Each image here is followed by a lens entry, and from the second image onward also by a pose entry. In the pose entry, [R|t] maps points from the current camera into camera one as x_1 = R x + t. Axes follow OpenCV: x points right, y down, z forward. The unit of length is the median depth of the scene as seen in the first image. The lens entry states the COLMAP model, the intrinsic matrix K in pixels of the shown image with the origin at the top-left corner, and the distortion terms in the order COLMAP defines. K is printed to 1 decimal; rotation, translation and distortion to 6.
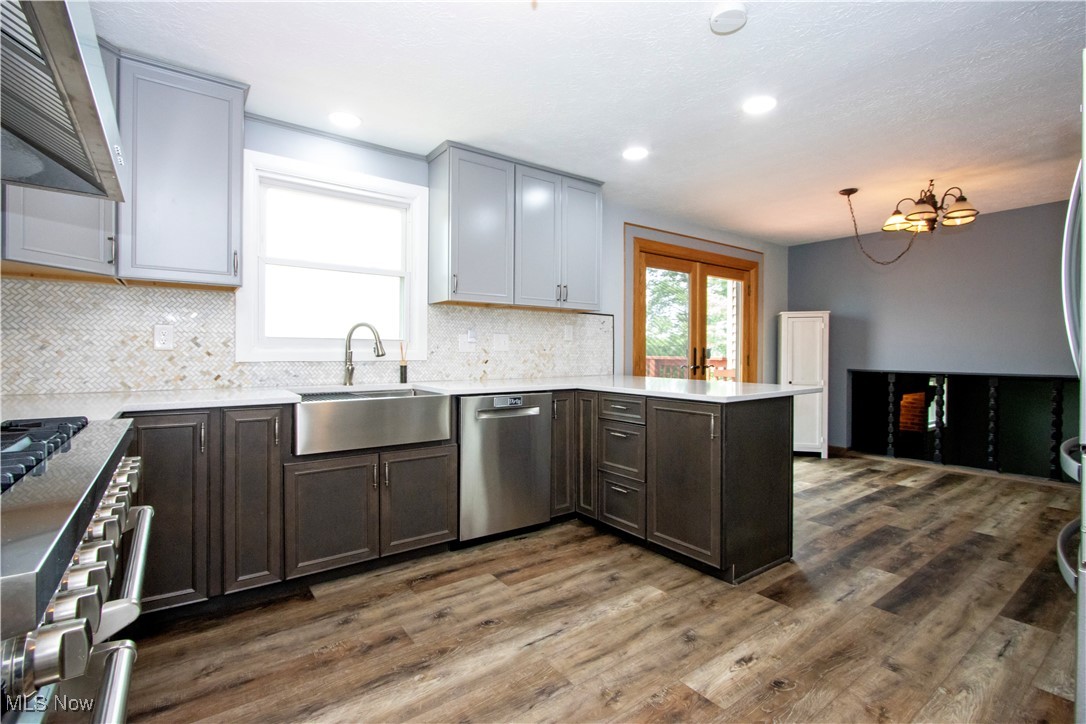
lens RADIAL K [[501.2, 0, 544.5], [0, 501.2, 357.3], [0, 0, 1]] dist [-0.012917, 0.000827]
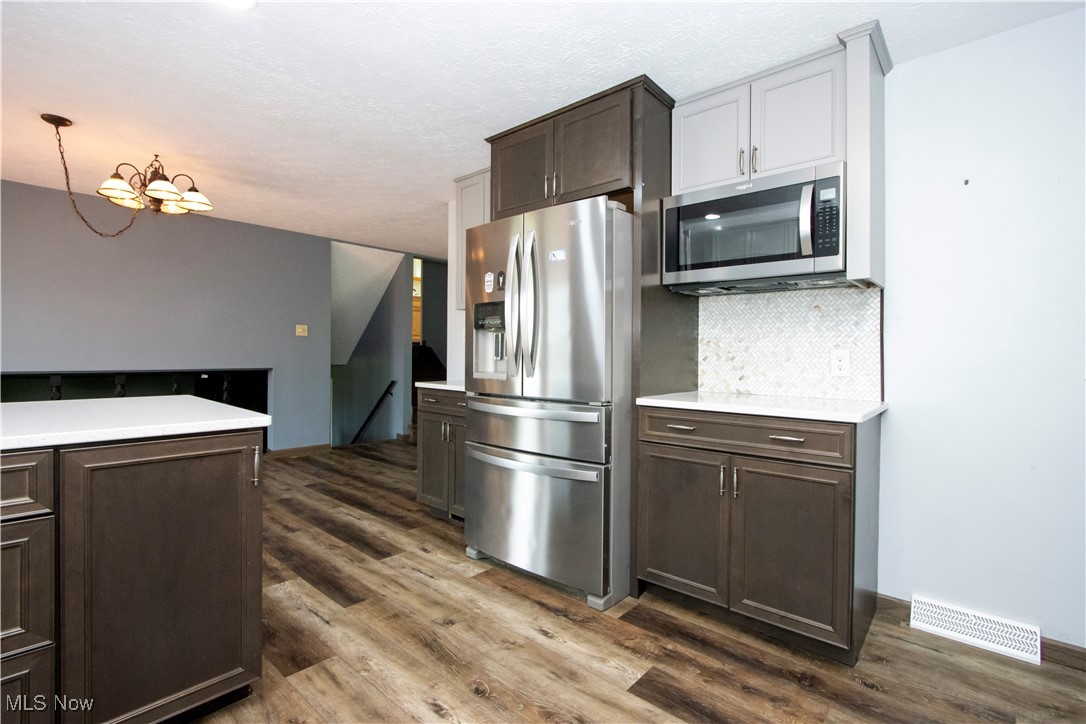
lens RADIAL K [[501.2, 0, 544.1], [0, 501.2, 355.9], [0, 0, 1]] dist [-0.012917, 0.000827]
pose [[-0.205673, -0.009677, 0.978573, -0.337148], [-0.001238, 0.999953, 0.009628, -0.008646], [-0.978620, 0.000769, -0.205675, 0.712638]]
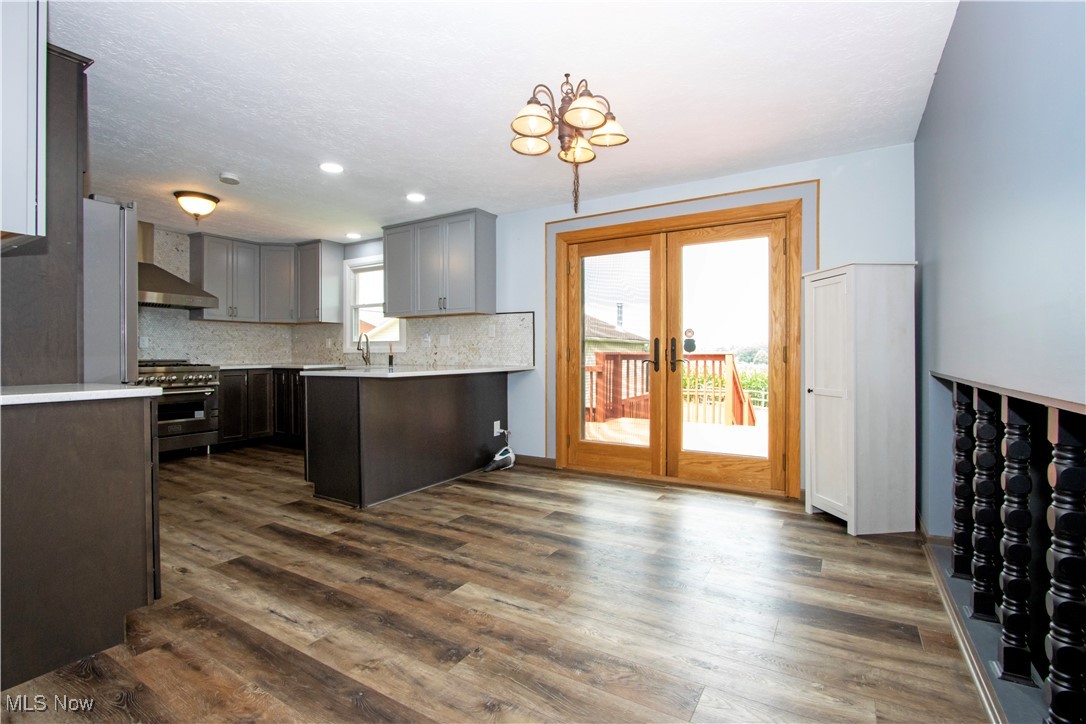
lens RADIAL K [[501.2, 0, 543.1], [0, 501.2, 357.9], [0, 0, 1]] dist [-0.012917, 0.000827]
pose [[0.375521, 0.002051, -0.926812, 1.953512], [-0.006459, 0.999979, -0.000404, 0.028487], [0.926791, 0.006138, 0.375526, 1.022023]]
